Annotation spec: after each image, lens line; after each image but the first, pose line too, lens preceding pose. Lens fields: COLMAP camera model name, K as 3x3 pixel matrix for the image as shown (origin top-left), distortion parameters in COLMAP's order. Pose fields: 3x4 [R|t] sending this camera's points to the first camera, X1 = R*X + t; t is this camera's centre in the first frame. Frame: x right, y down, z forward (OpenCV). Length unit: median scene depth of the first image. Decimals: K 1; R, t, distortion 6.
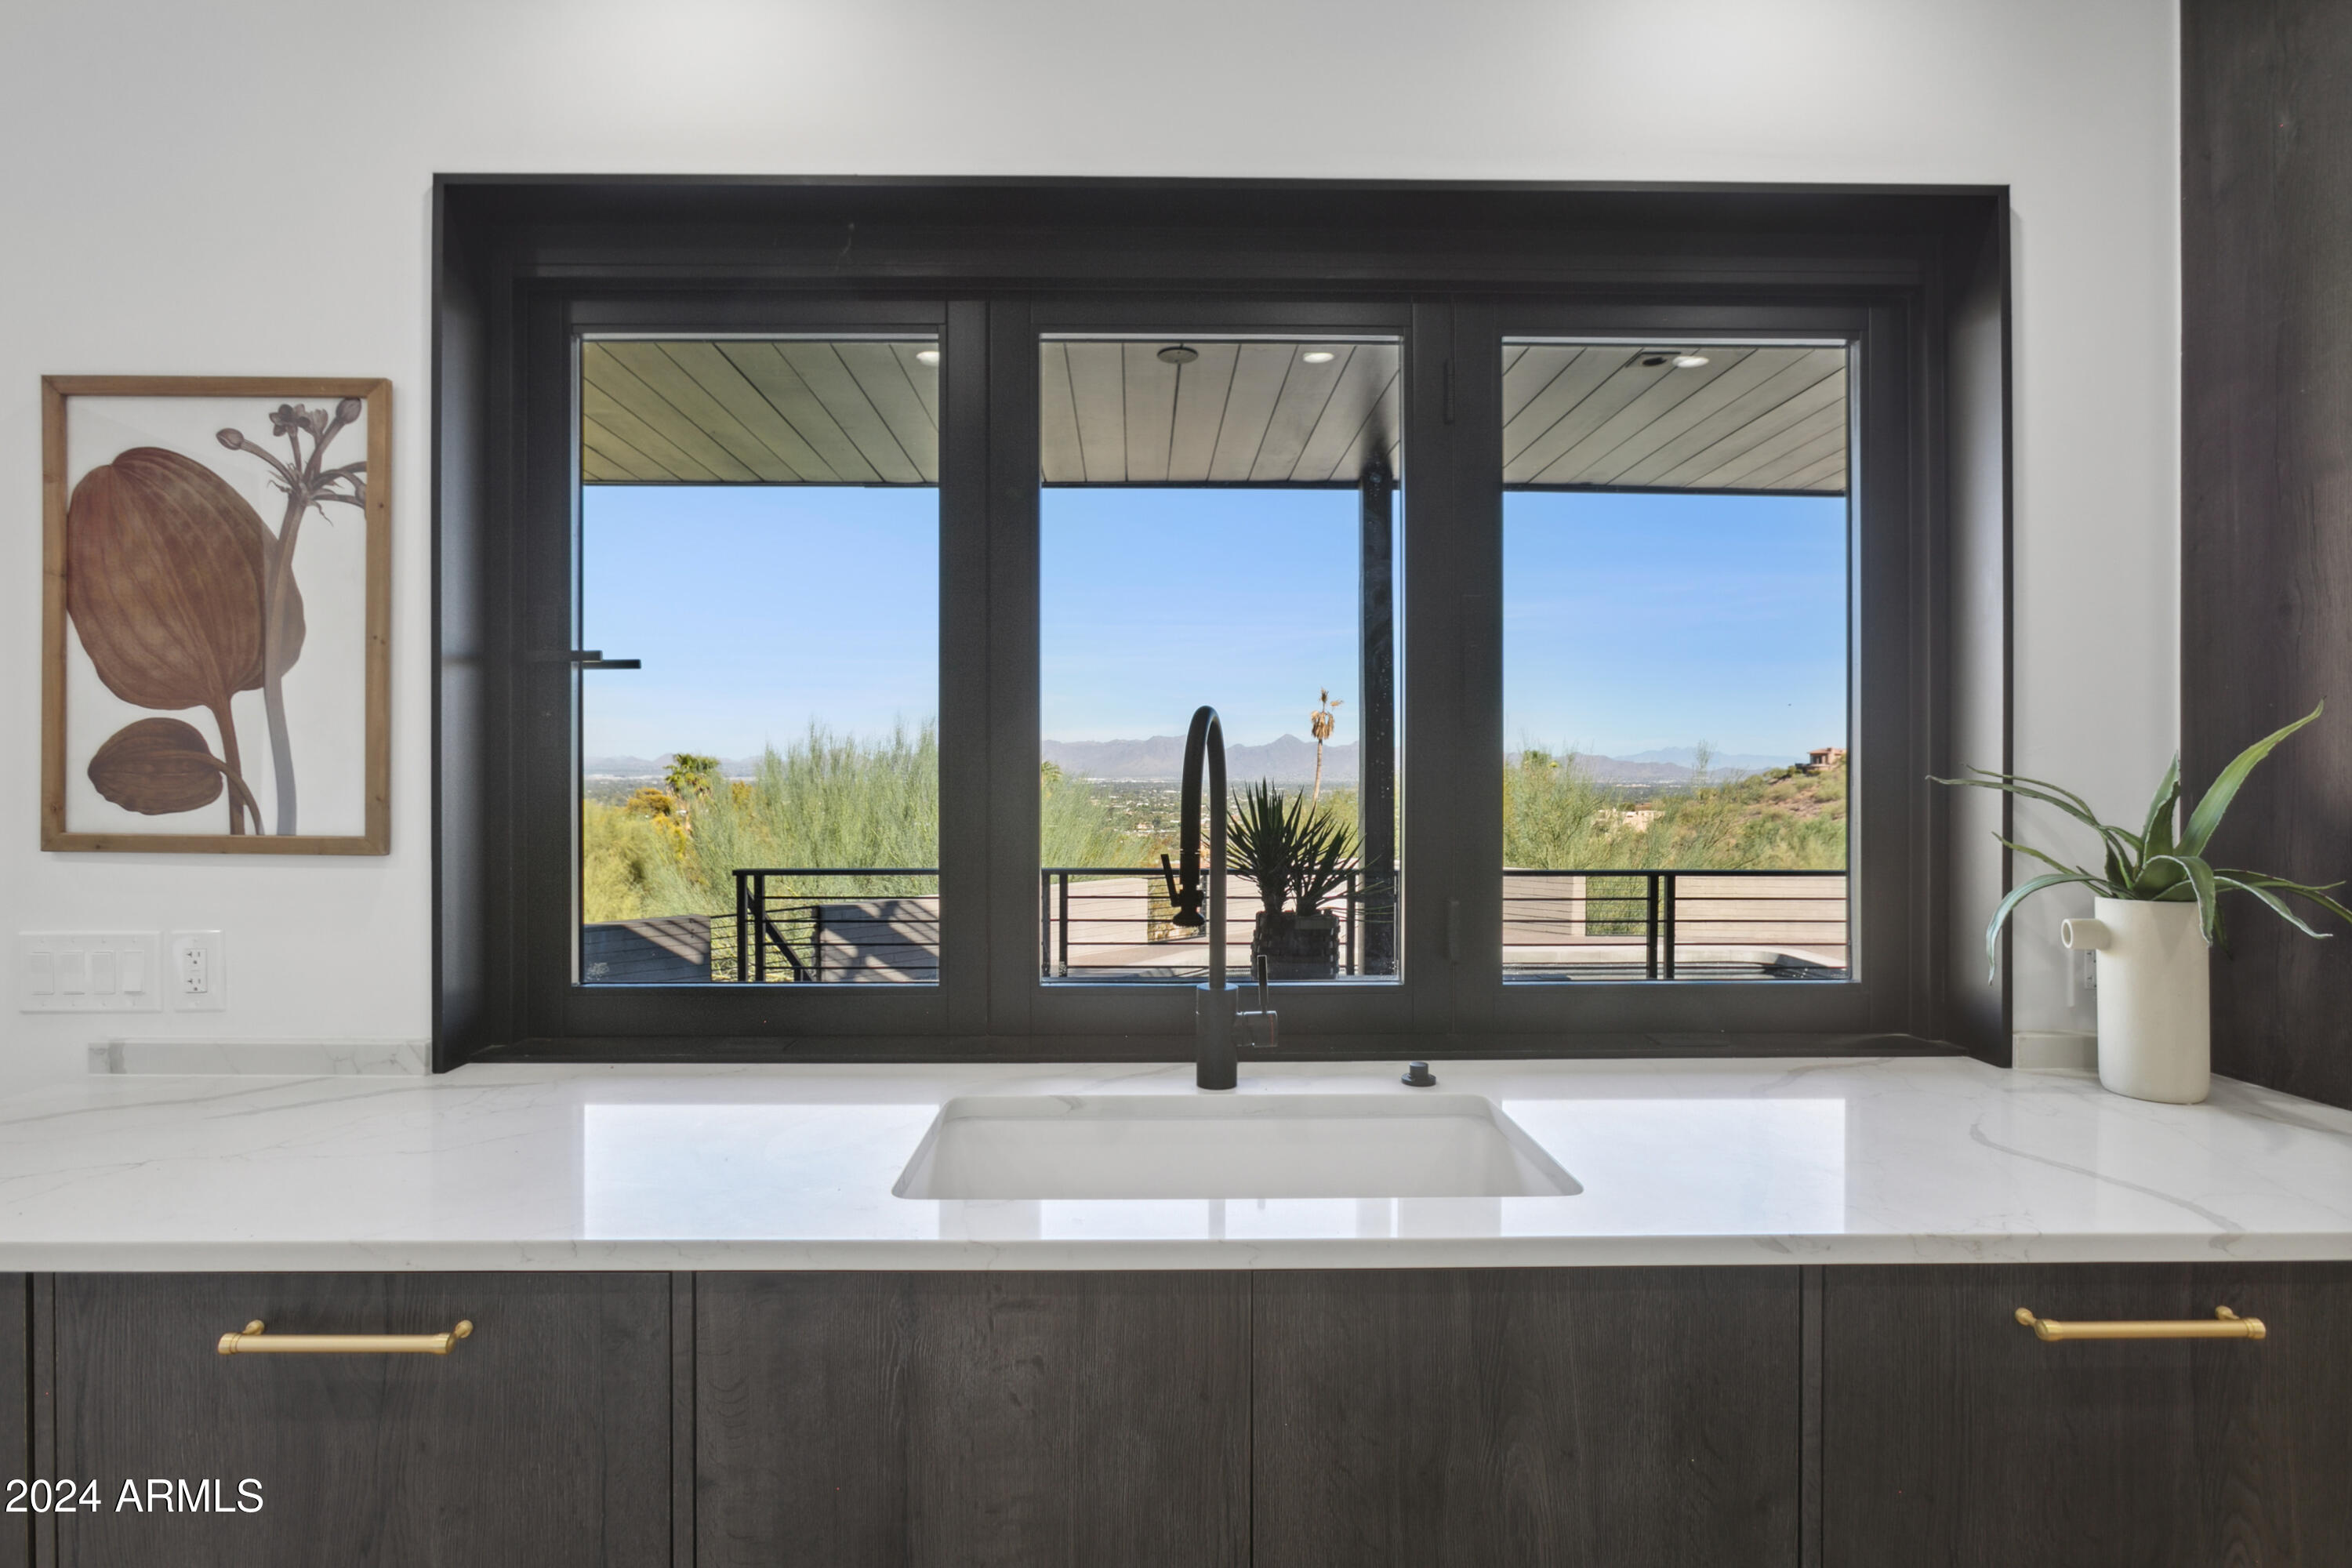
lens RADIAL K [[1169.5, 0, 1156.5], [0, 1169.5, 773.9], [0, 0, 1]] dist [0.001337, -0.000638]
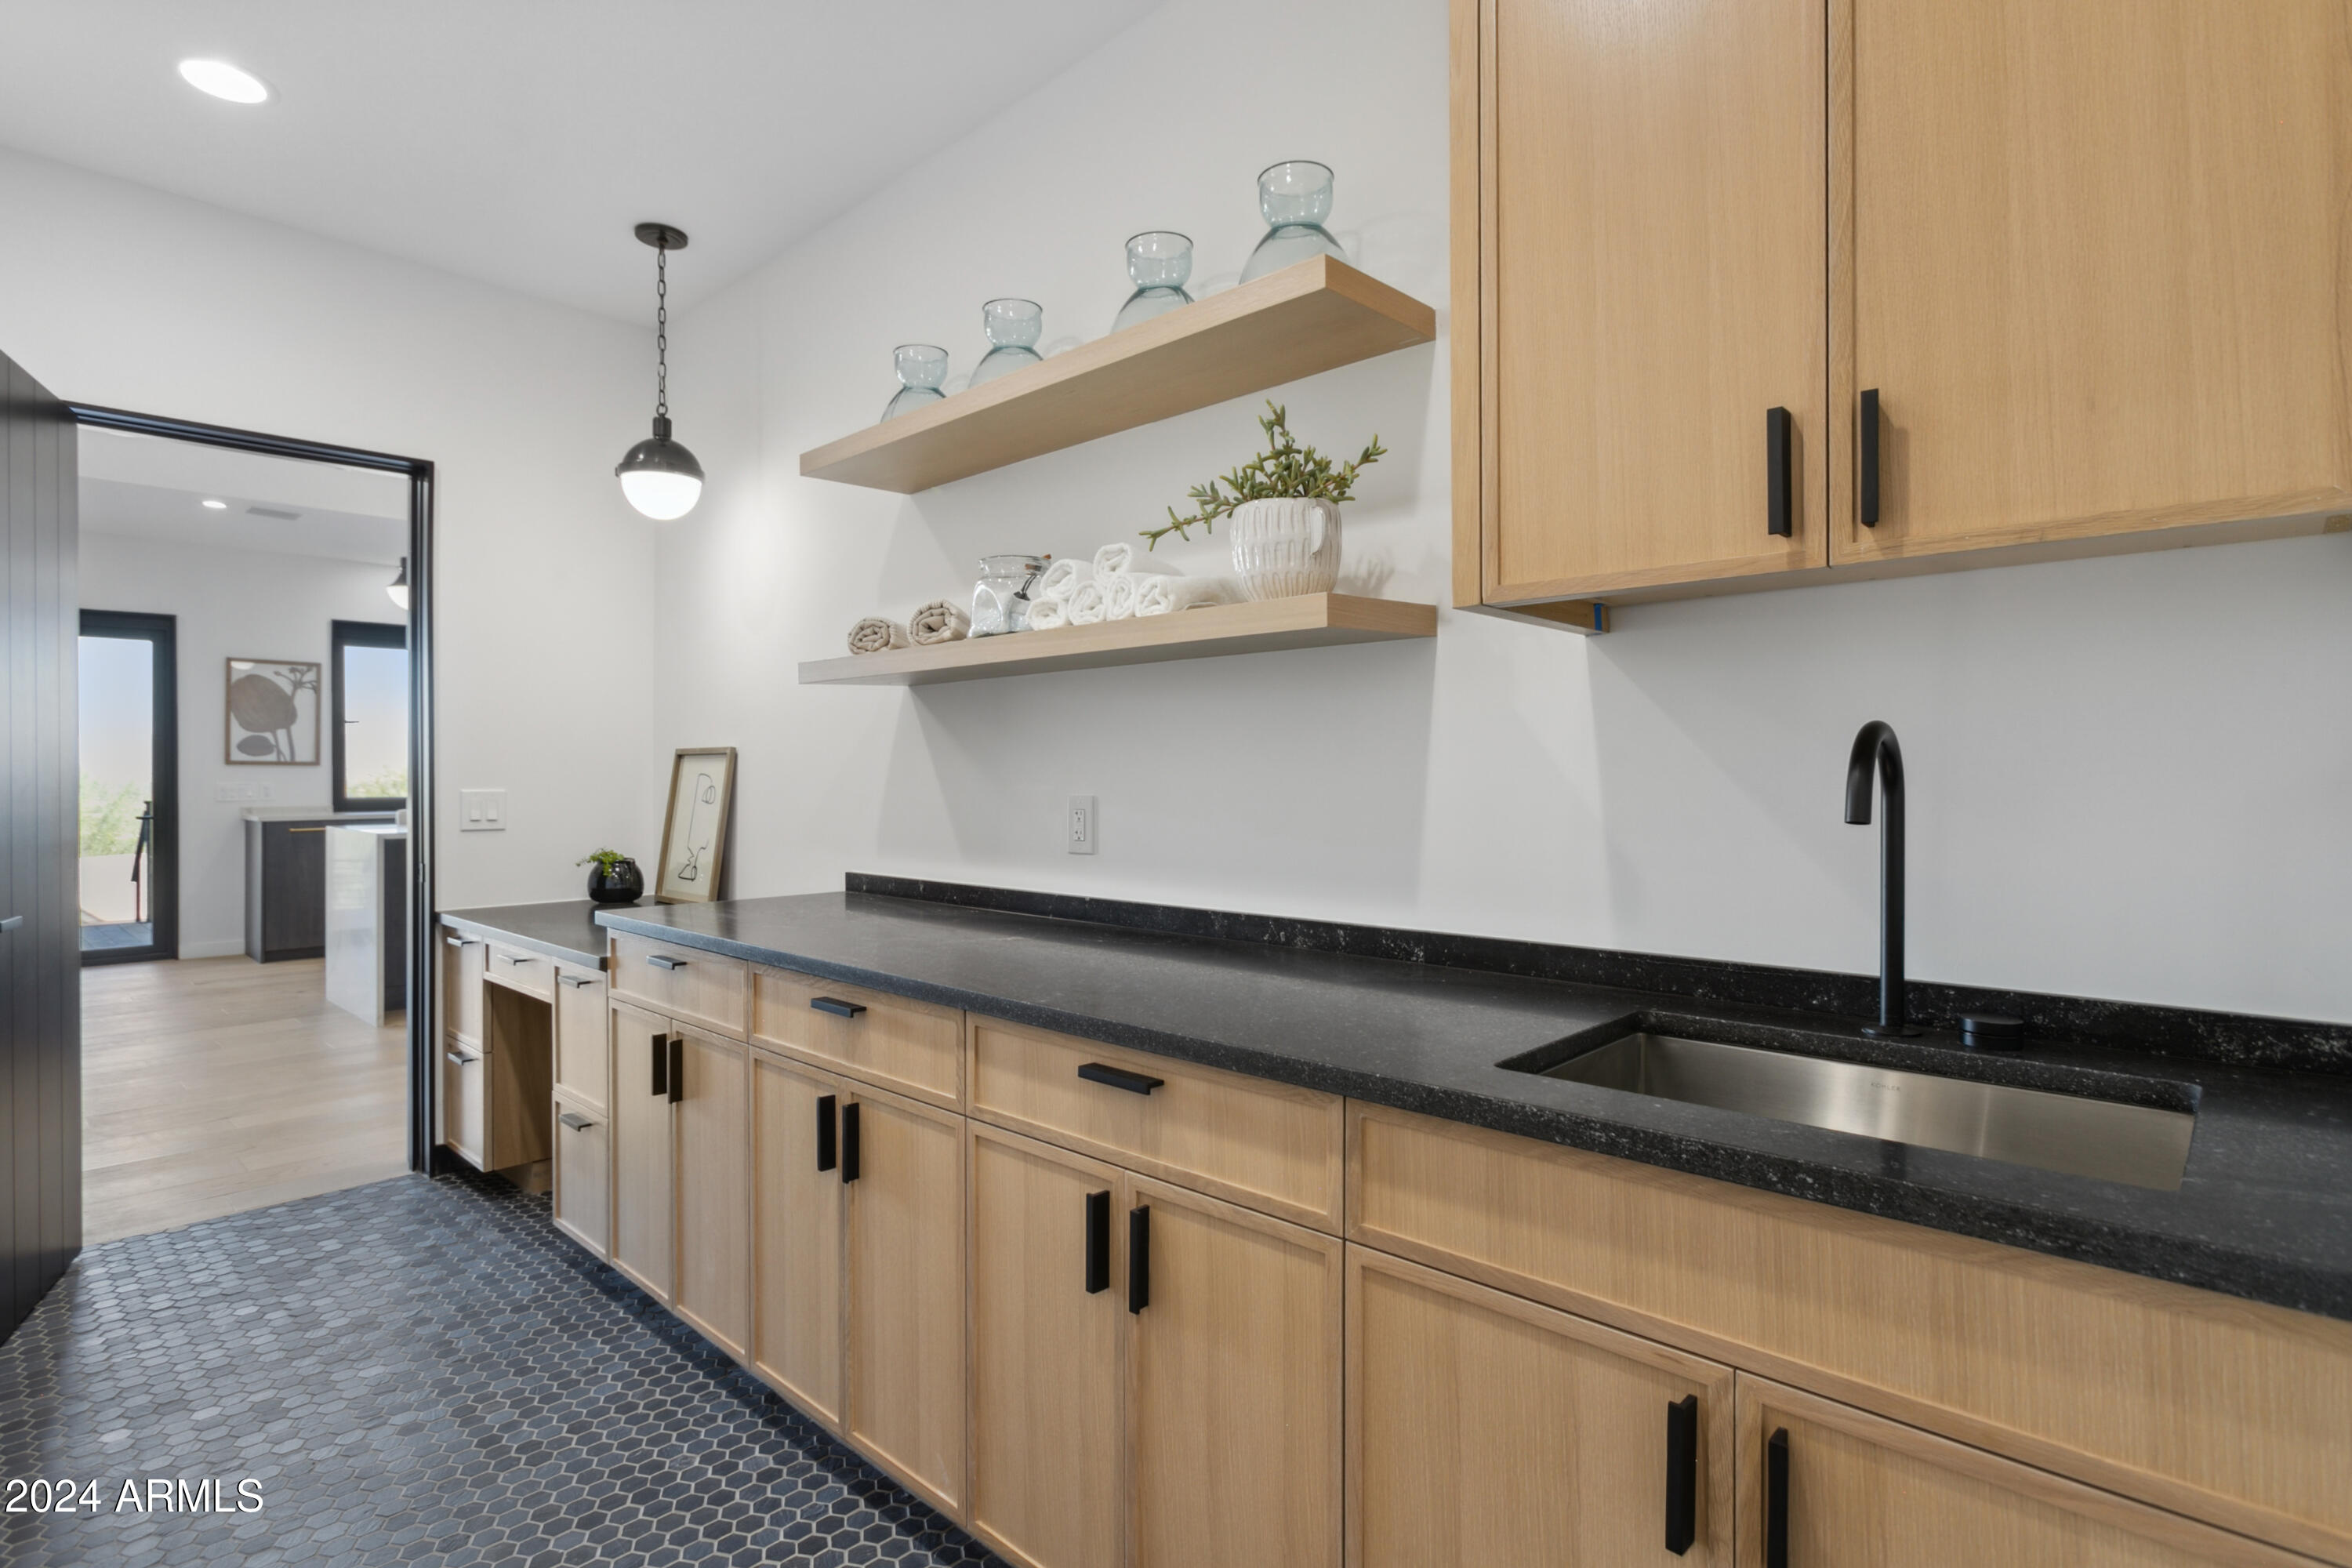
lens RADIAL K [[1169.5, 0, 1164.5], [0, 1169.5, 781.3], [0, 0, 1]] dist [0.001337, -0.000638]
pose [[0.694963, -0.005997, 0.719021, -1.658354], [-0.004347, 0.999912, 0.012542, 0.058906], [-0.719033, -0.011842, 0.694875, -4.603186]]
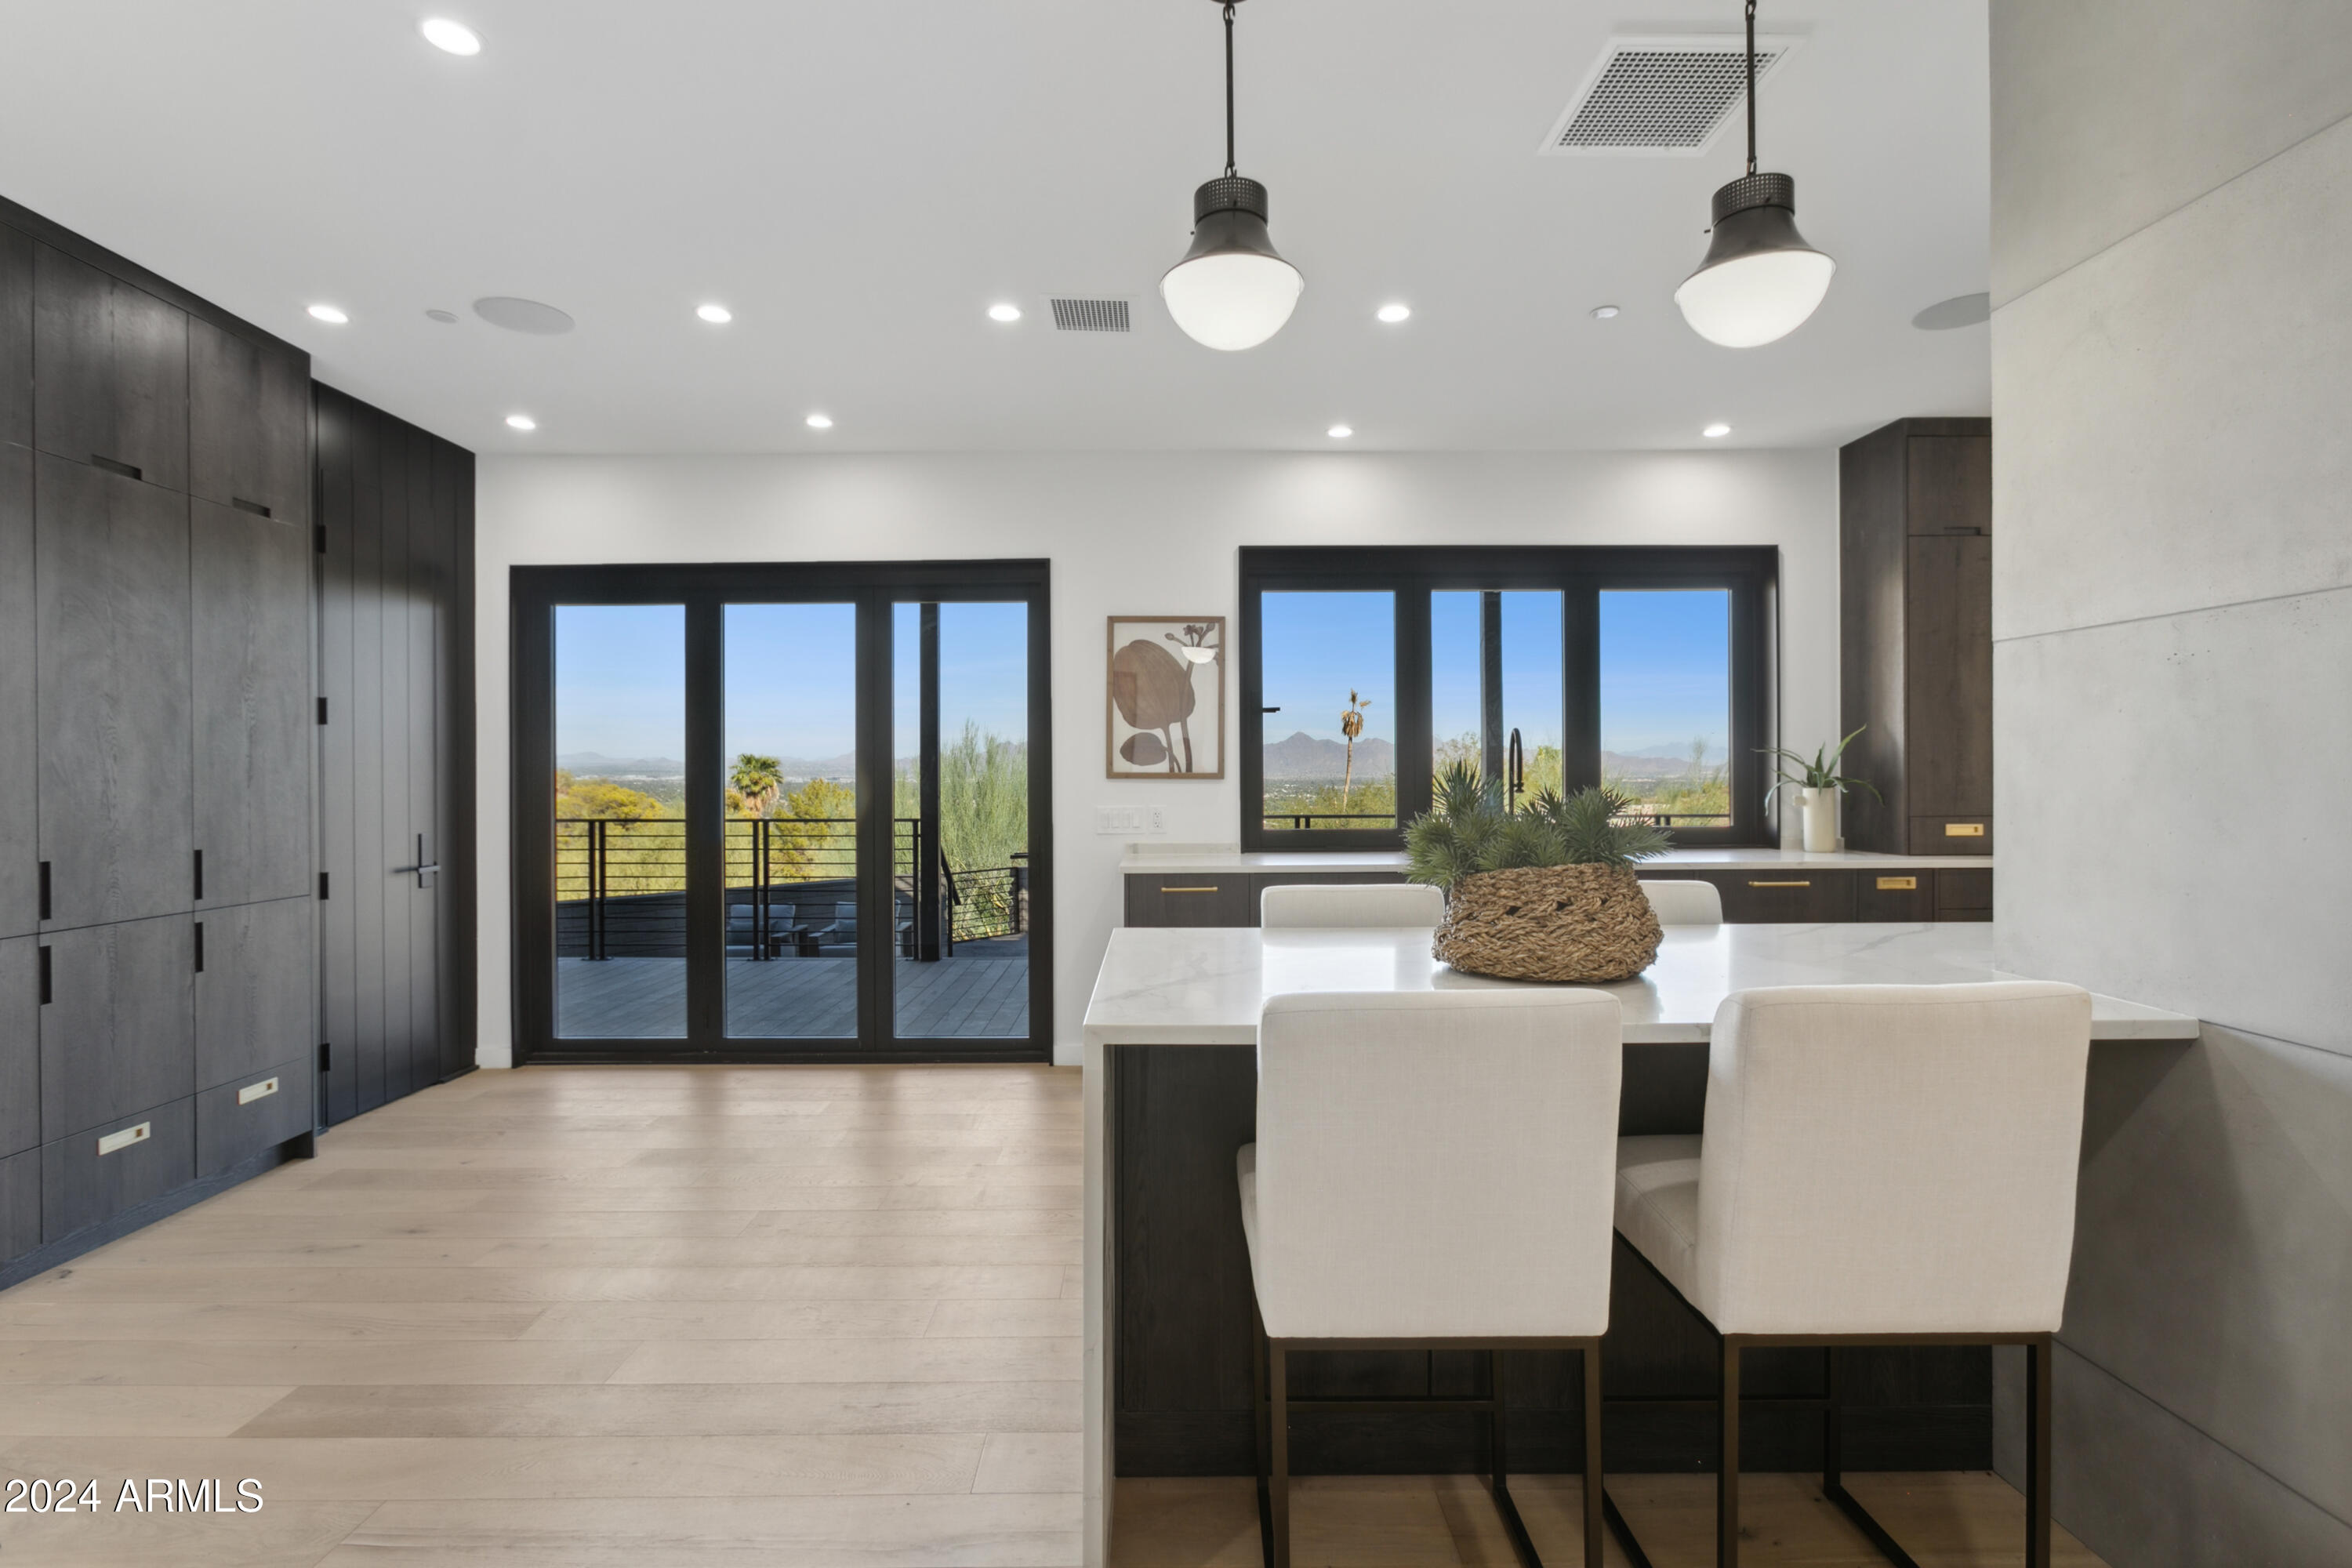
lens RADIAL K [[1134.1, 0, 1168.7], [0, 1134.1, 780.8], [0, 0, 1]] dist [-0.010942, 0.006712]
pose [[0.999964, -0.005178, -0.006741, -0.774341], [0.005232, 0.999955, 0.007937, 0.051347], [0.006699, -0.007972, 0.999946, -1.834146]]
